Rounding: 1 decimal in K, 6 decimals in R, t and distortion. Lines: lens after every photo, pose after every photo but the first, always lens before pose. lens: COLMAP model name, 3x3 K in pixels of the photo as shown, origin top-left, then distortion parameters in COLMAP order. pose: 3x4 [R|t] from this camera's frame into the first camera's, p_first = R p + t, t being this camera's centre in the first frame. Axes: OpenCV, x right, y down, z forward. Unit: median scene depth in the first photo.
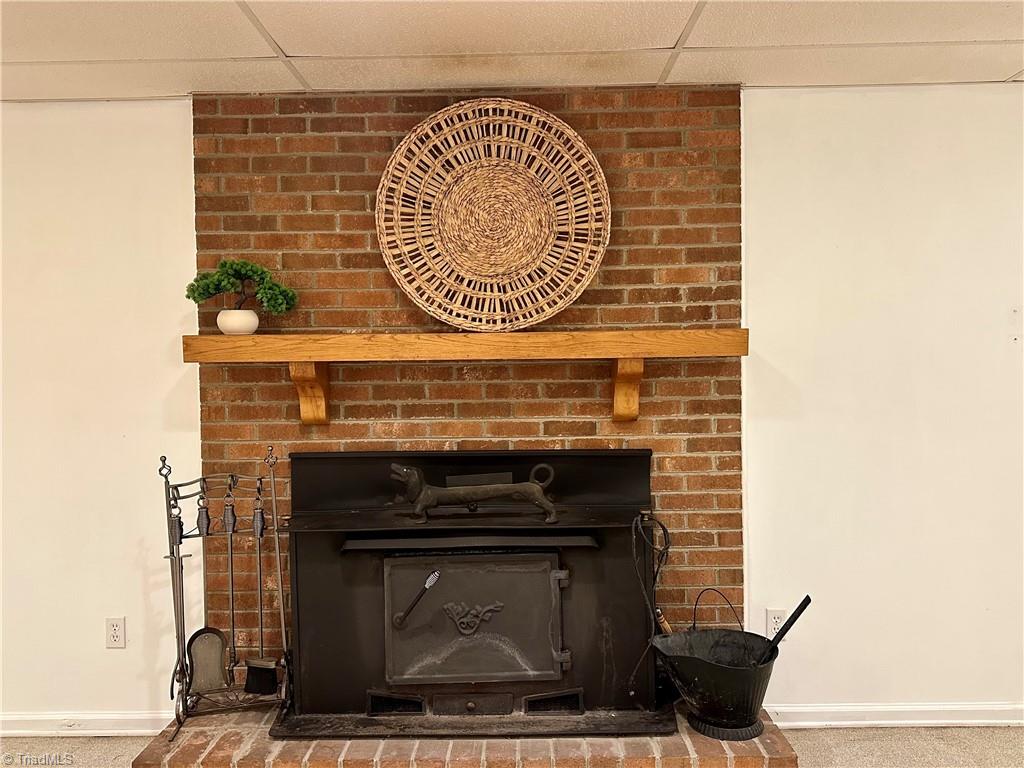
lens RADIAL K [[722.7, 0, 503.1], [0, 722.7, 384.1], [0, 0, 1]] dist [0.075003, -0.087312]
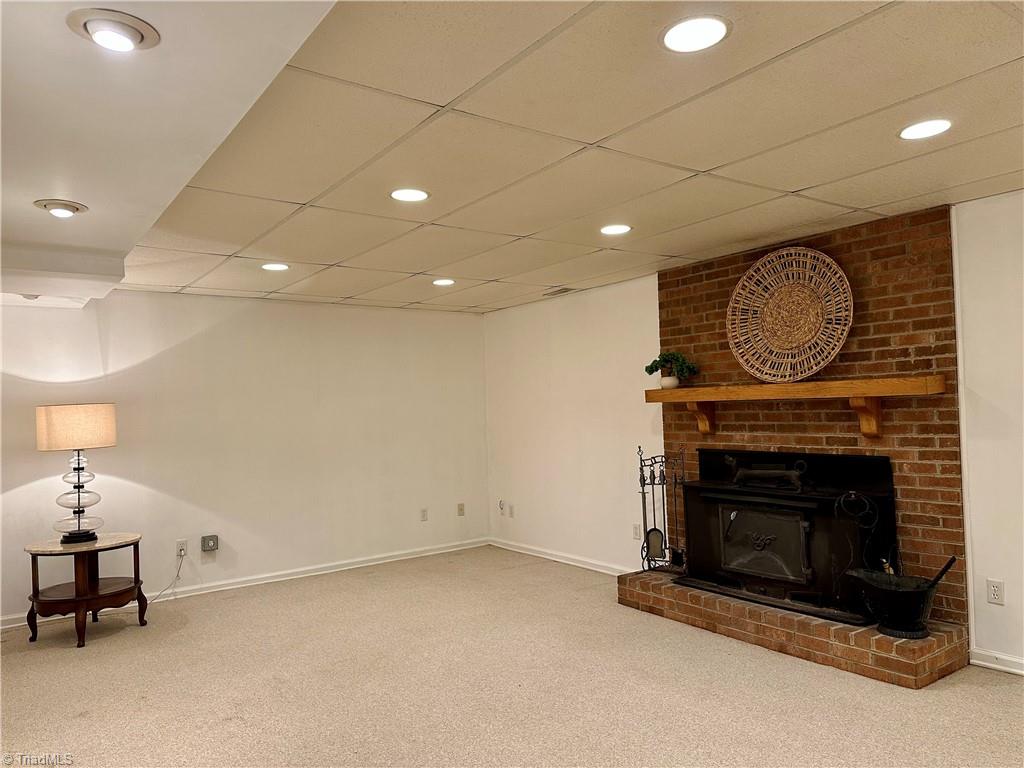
lens RADIAL K [[722.7, 0, 511.9], [0, 722.7, 386.4], [0, 0, 1]] dist [0.075003, -0.087312]
pose [[0.594120, -0.028284, -0.803879, 0.963201], [0.003902, 0.999471, -0.032282, -0.009370], [0.804367, 0.016043, 0.593916, -0.535835]]
